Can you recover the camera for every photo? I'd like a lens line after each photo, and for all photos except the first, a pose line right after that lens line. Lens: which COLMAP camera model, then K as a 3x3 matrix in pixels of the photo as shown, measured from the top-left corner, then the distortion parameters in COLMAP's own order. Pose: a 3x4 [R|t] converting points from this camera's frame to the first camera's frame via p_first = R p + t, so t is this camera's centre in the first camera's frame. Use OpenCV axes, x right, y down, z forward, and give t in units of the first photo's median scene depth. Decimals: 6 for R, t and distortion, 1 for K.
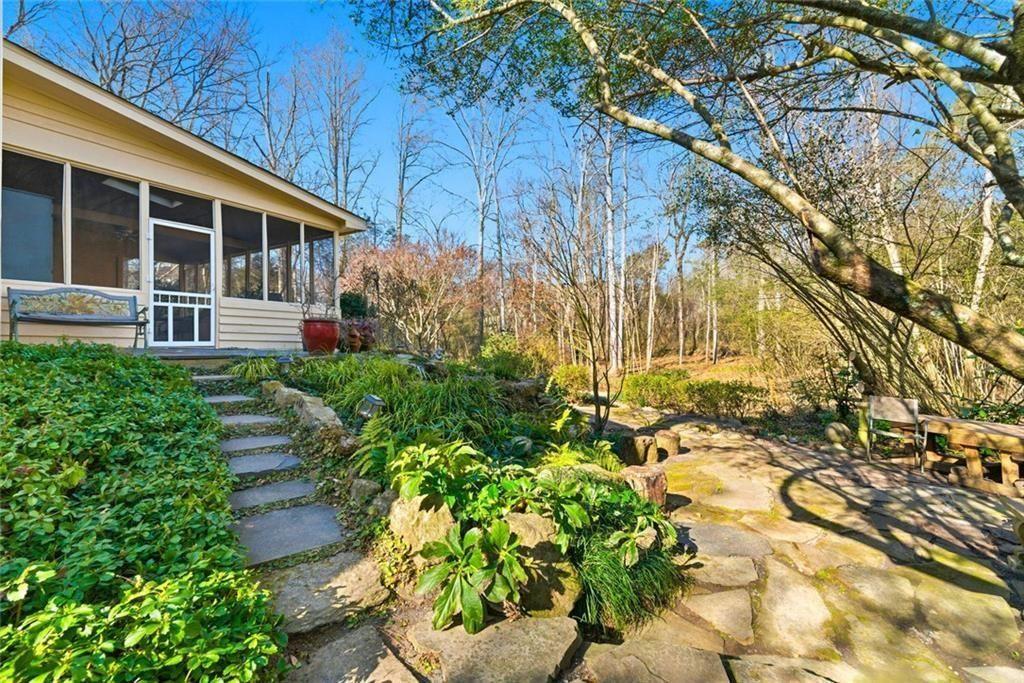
lens RADIAL K [[415.8, 0, 511.2], [0, 415.8, 340.5], [0, 0, 1]] dist [0.000782, -0.000375]
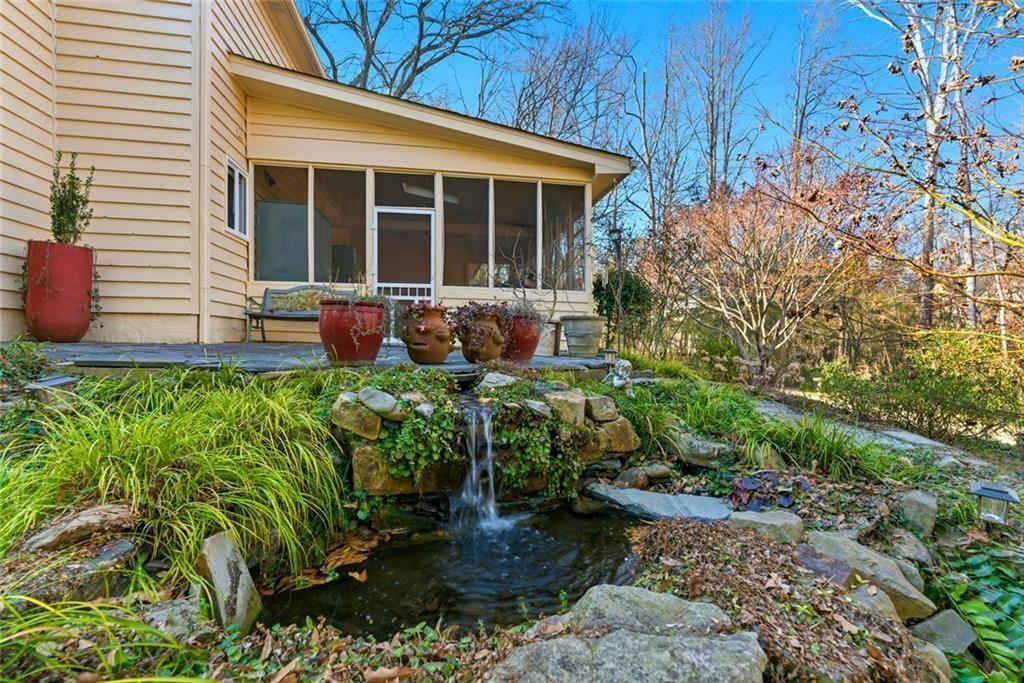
lens RADIAL K [[415.8, 0, 512.2], [0, 415.8, 338.8], [0, 0, 1]] dist [0.000782, -0.000375]
pose [[0.642098, 0.022680, -0.766287, 0.054757], [-0.014097, 0.999743, 0.017778, -0.014980], [0.766493, -0.000613, 0.642252, 0.581985]]
